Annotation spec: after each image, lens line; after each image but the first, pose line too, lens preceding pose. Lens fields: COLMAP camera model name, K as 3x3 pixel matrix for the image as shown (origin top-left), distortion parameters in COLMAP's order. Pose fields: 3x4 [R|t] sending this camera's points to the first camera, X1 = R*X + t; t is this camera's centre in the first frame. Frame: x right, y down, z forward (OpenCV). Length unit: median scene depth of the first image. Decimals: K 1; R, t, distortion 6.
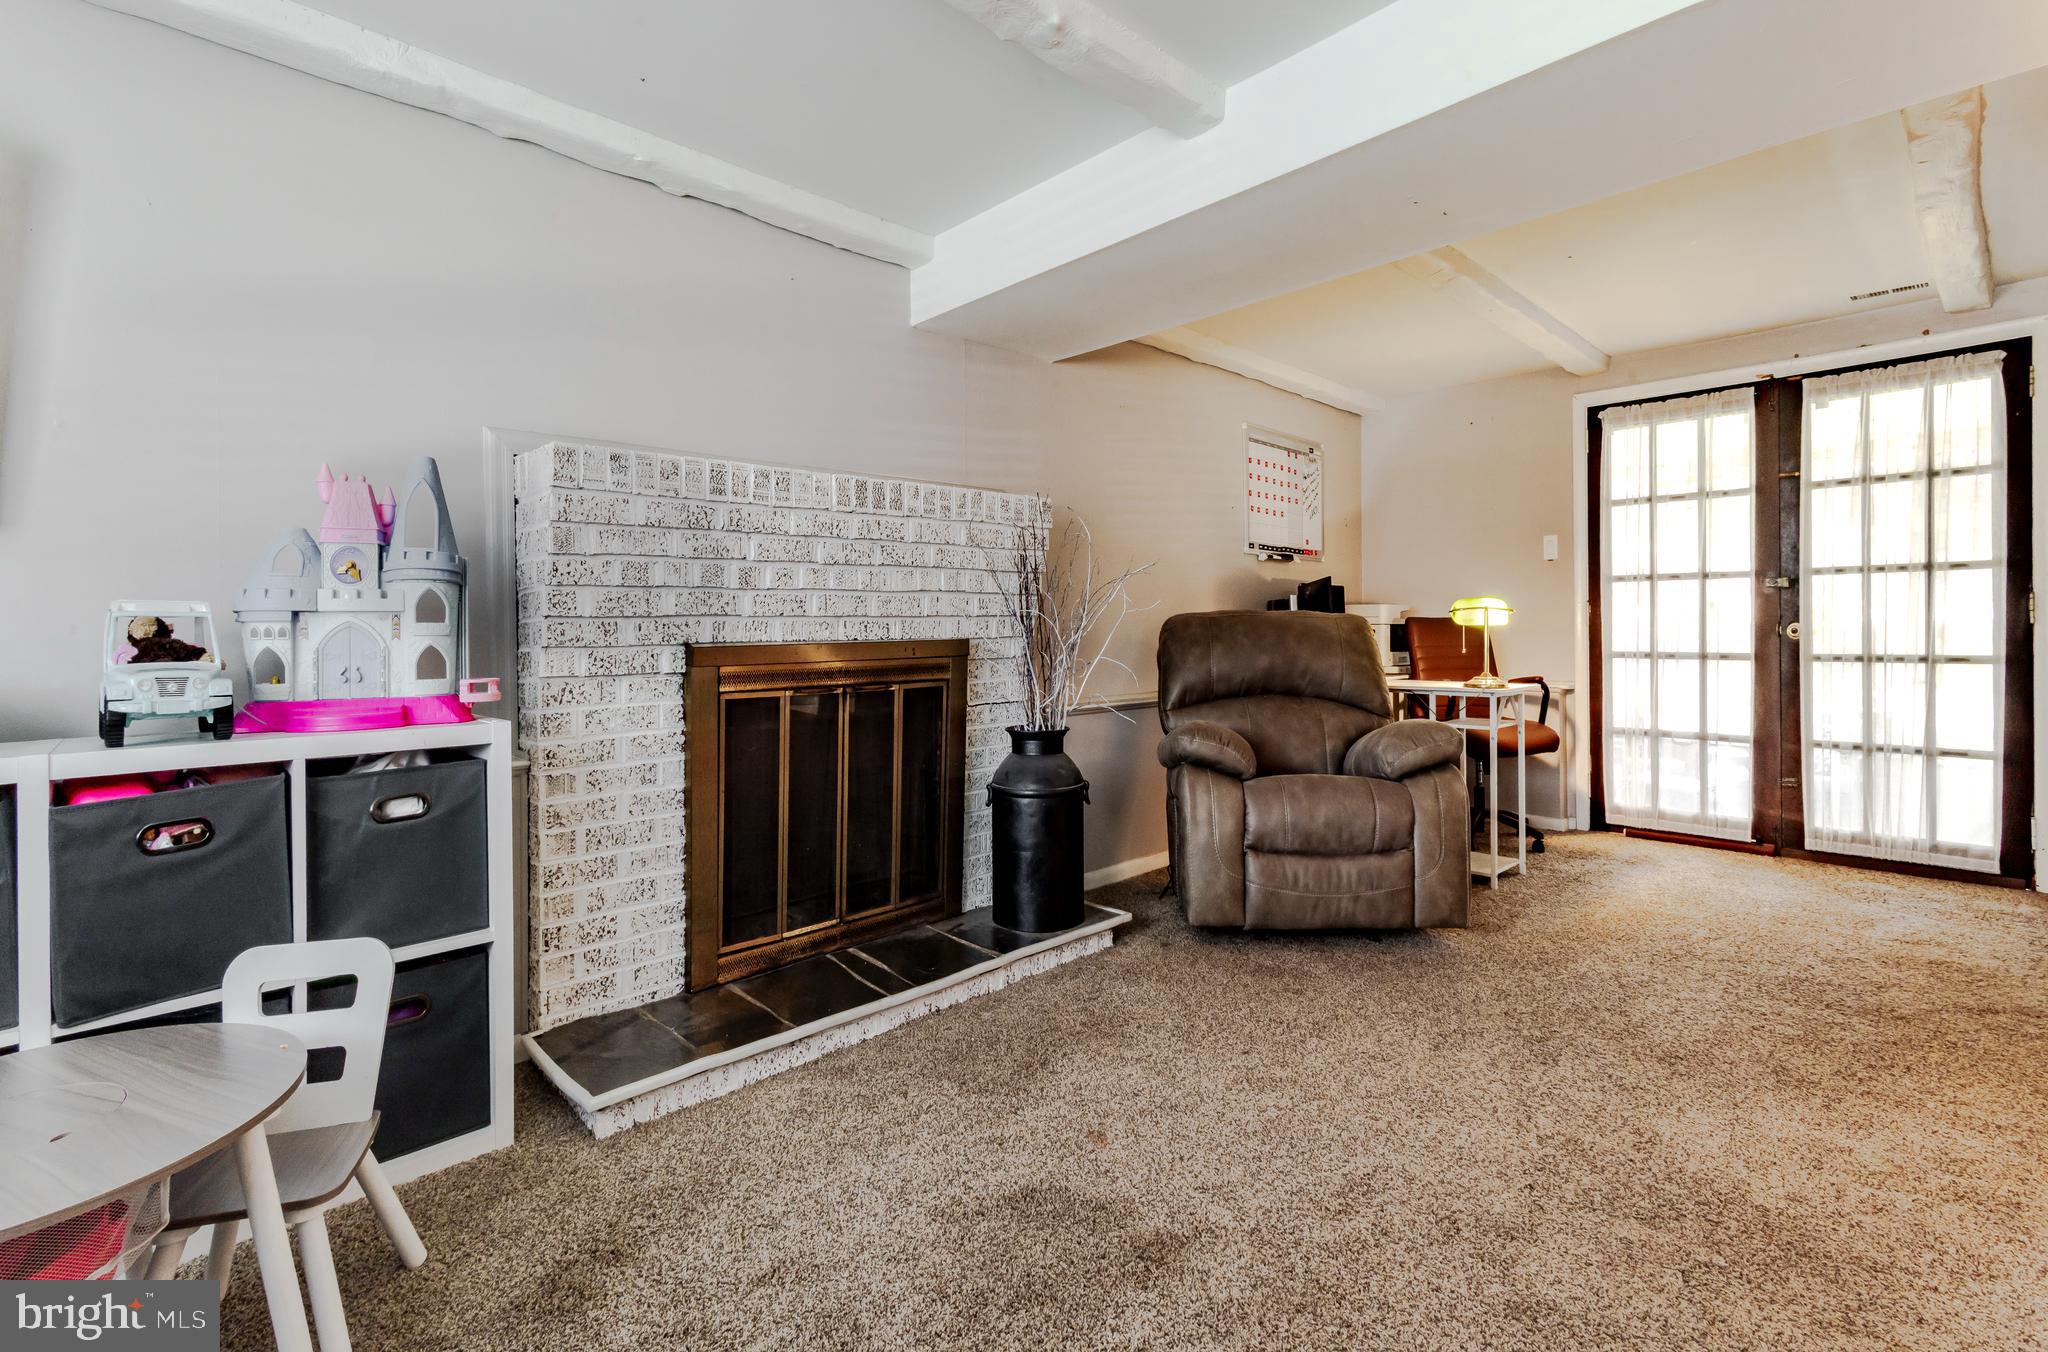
lens RADIAL K [[914.1, 0, 998.7], [0, 914.1, 630.3], [0, 0, 1]] dist [0.001681, 0.000050]
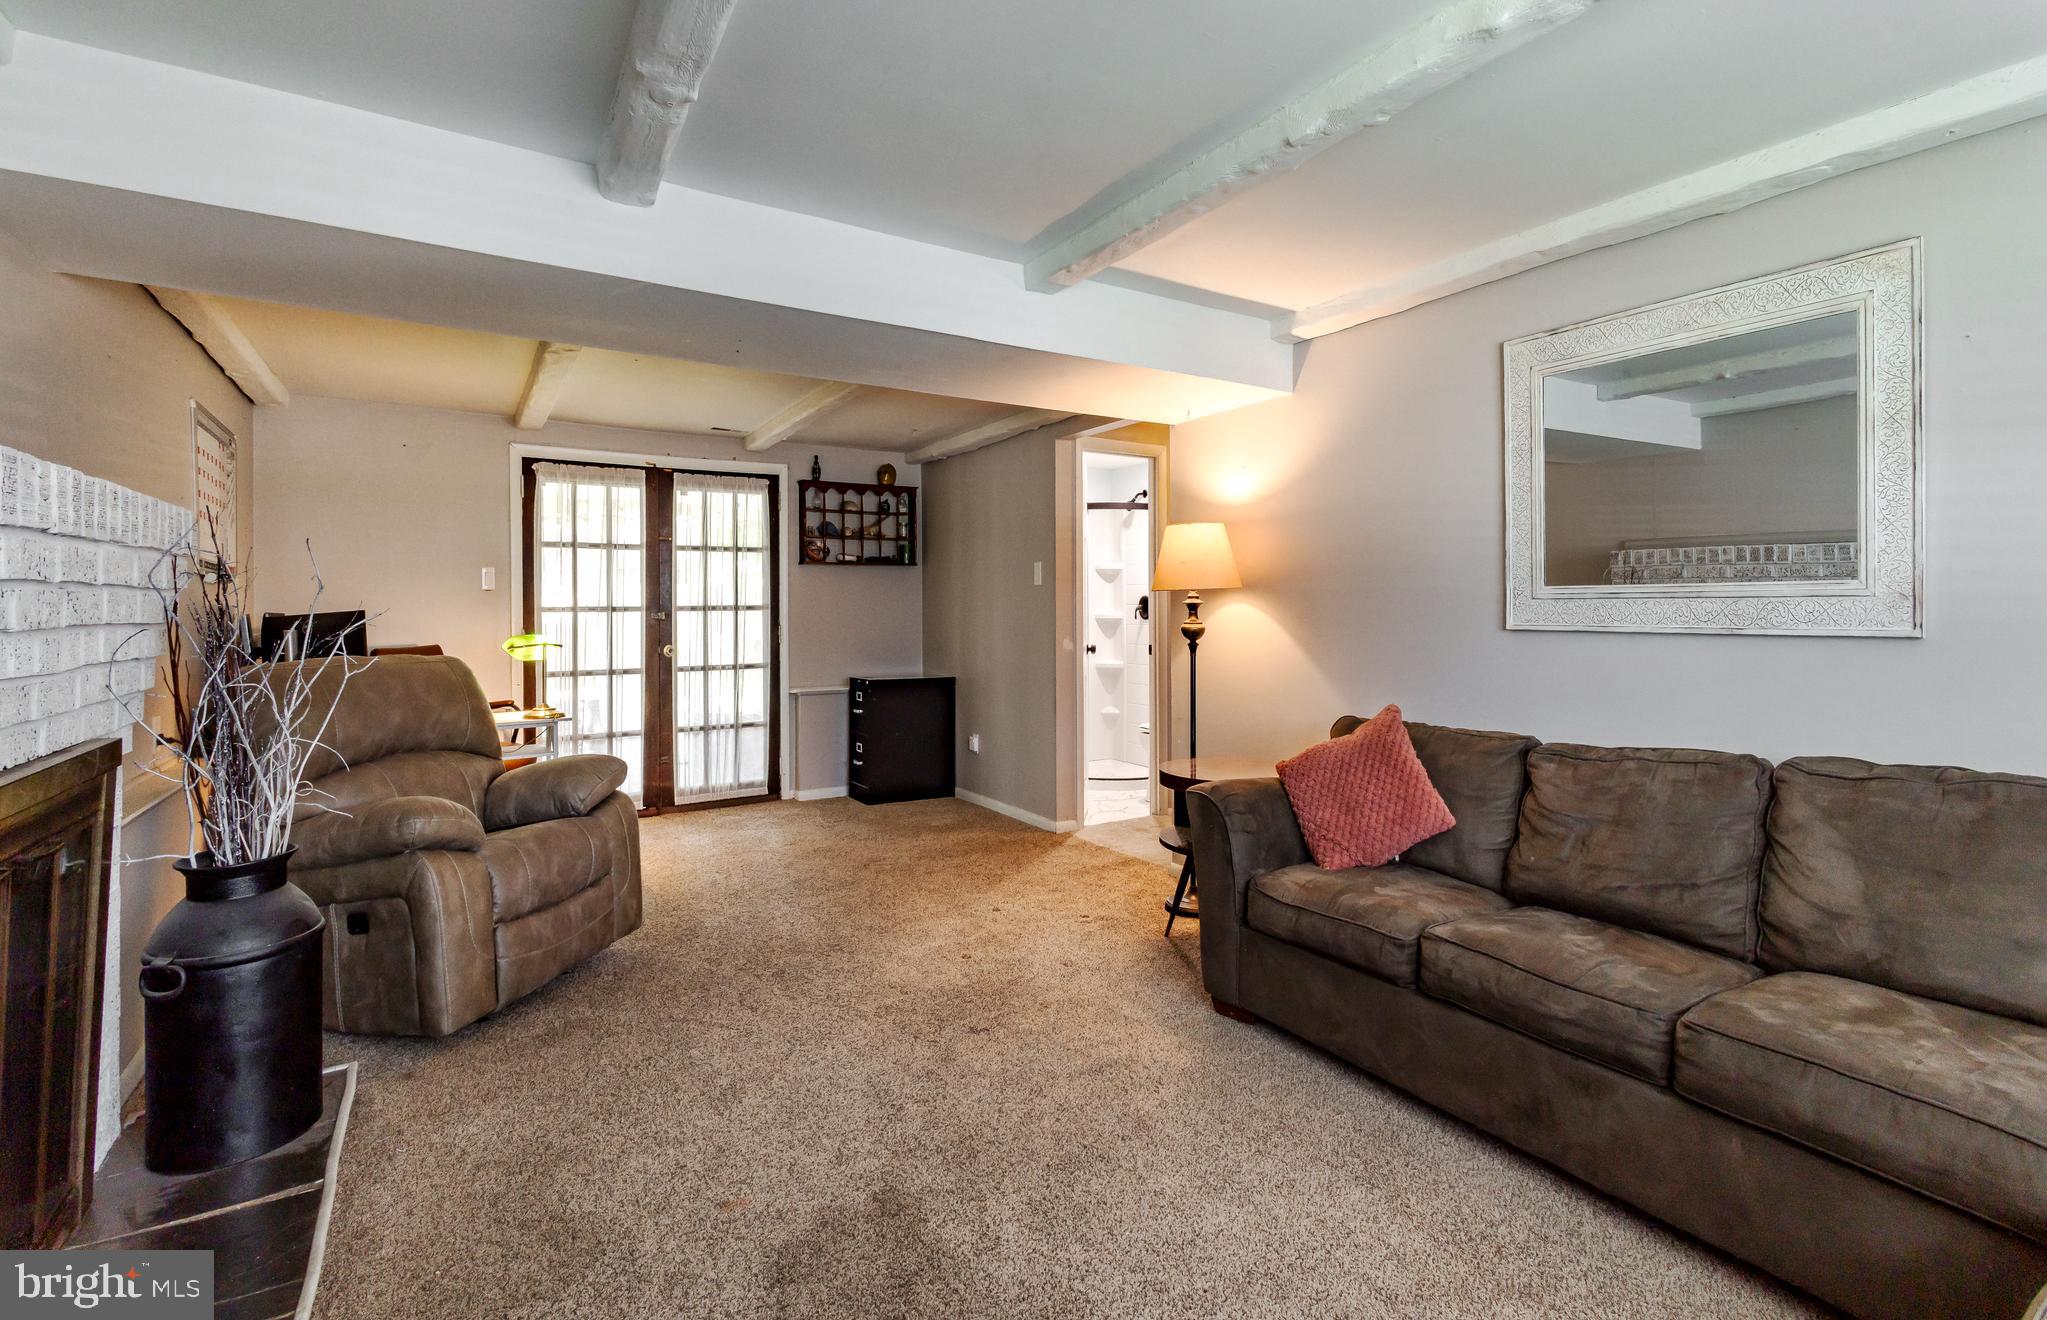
lens RADIAL K [[903.9, 0, 1016.9], [0, 903.9, 604.7], [0, 0, 1]] dist [0.000790, -0.000037]
pose [[0.179566, 0.008242, 0.983711, -0.424313], [0.009842, 0.999900, -0.010174, -0.054366], [-0.983697, 0.011509, 0.179467, 0.248826]]
